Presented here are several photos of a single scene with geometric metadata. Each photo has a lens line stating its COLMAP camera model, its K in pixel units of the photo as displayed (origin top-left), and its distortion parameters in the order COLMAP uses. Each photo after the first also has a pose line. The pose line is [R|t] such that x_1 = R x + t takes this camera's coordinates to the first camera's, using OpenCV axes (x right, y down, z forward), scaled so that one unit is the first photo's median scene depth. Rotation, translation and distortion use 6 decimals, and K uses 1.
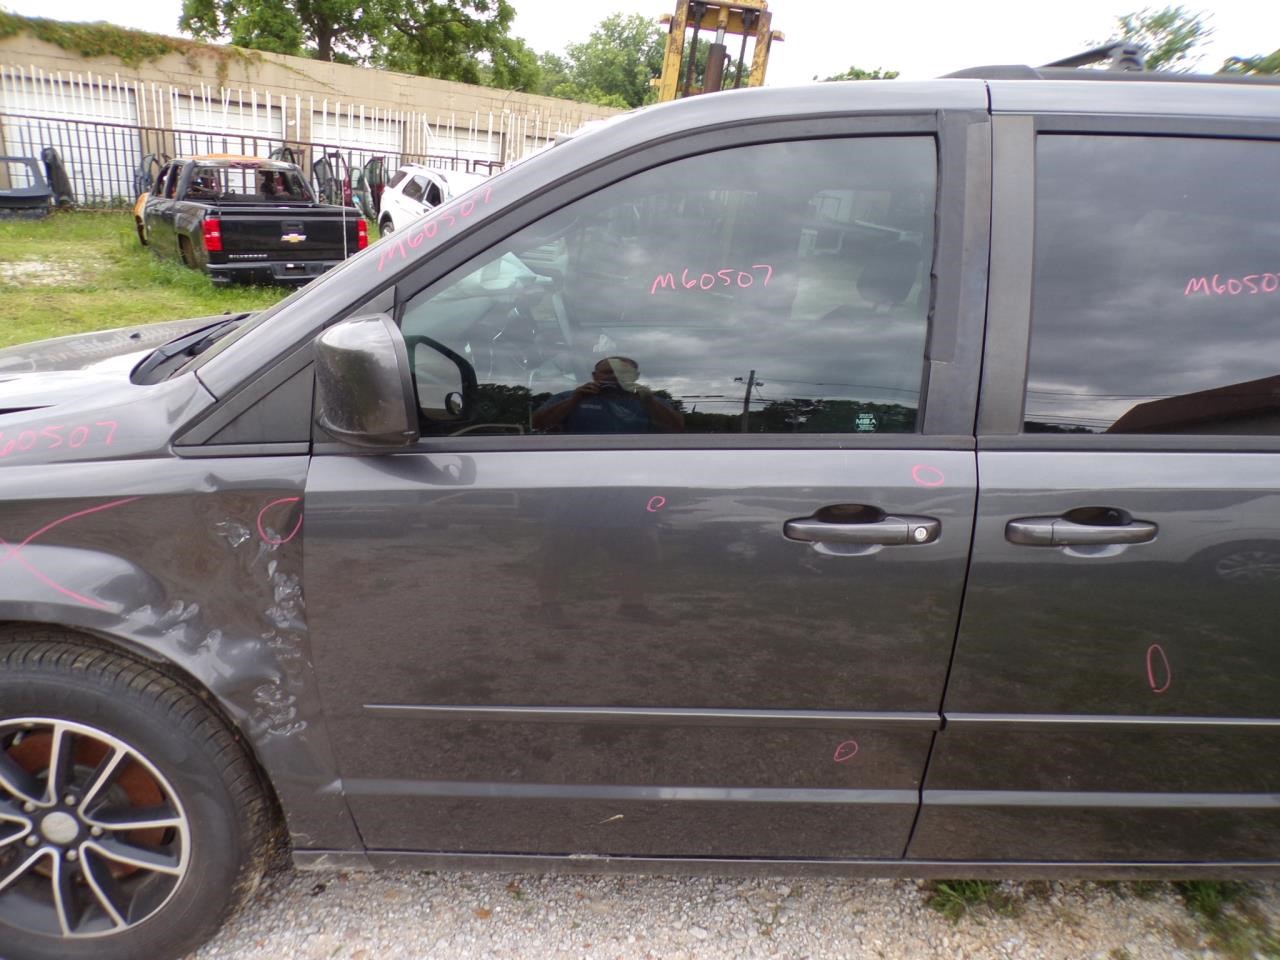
lens RADIAL K [[892.3, 0, 649.1], [0, 892.3, 491.8], [0, 0, 1]] dist [0.000128, -0.034371]
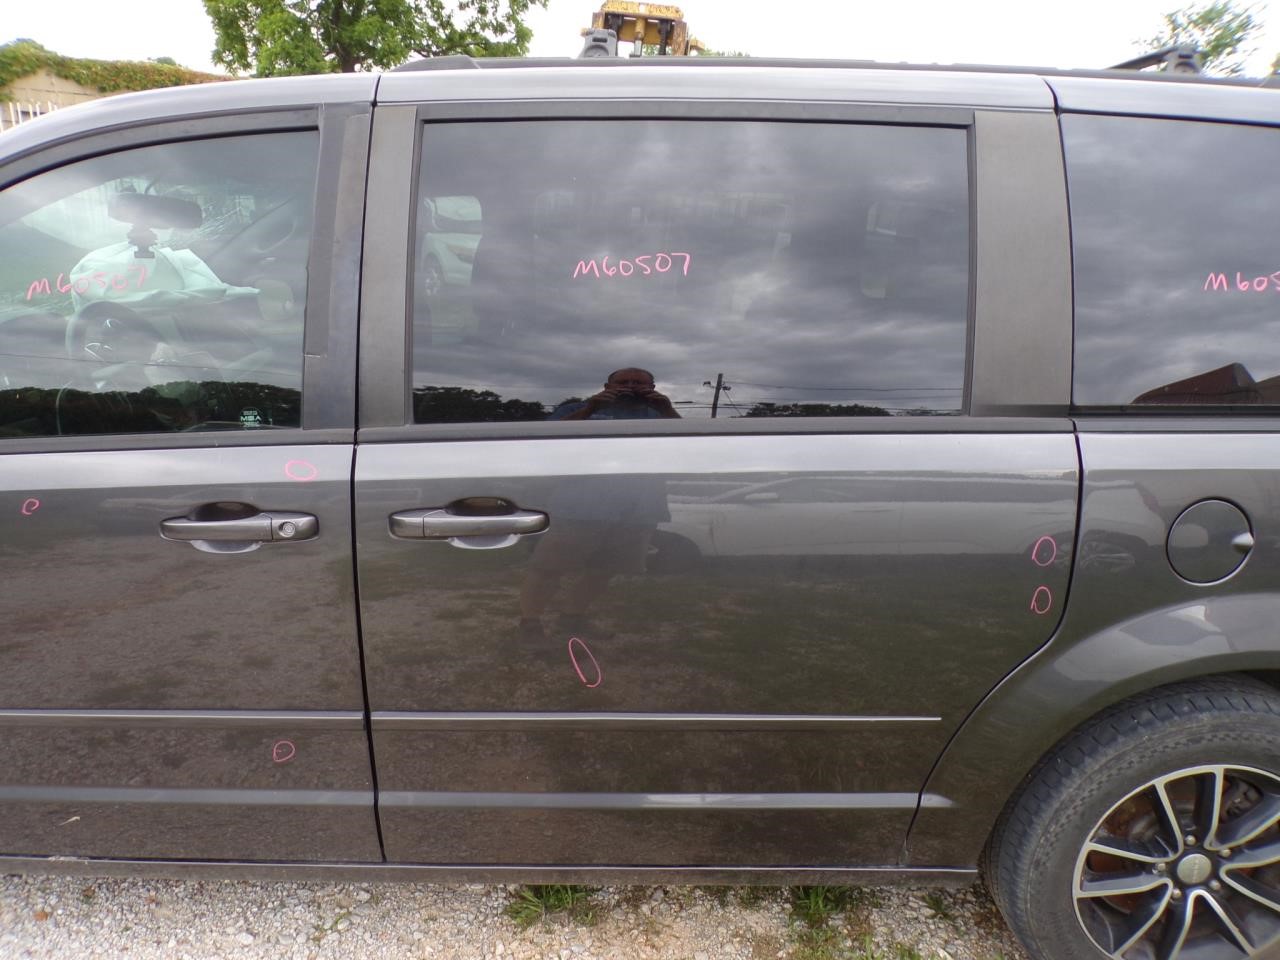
lens RADIAL K [[893.7, 0, 643.5], [0, 893.7, 477.6], [0, 0, 1]] dist [-0.025248, -0.006322]
pose [[0.999051, -0.023822, -0.036475, 0.501043], [0.022863, 0.999388, -0.026475, 0.017193], [0.037084, 0.025616, 0.998984, 0.020458]]
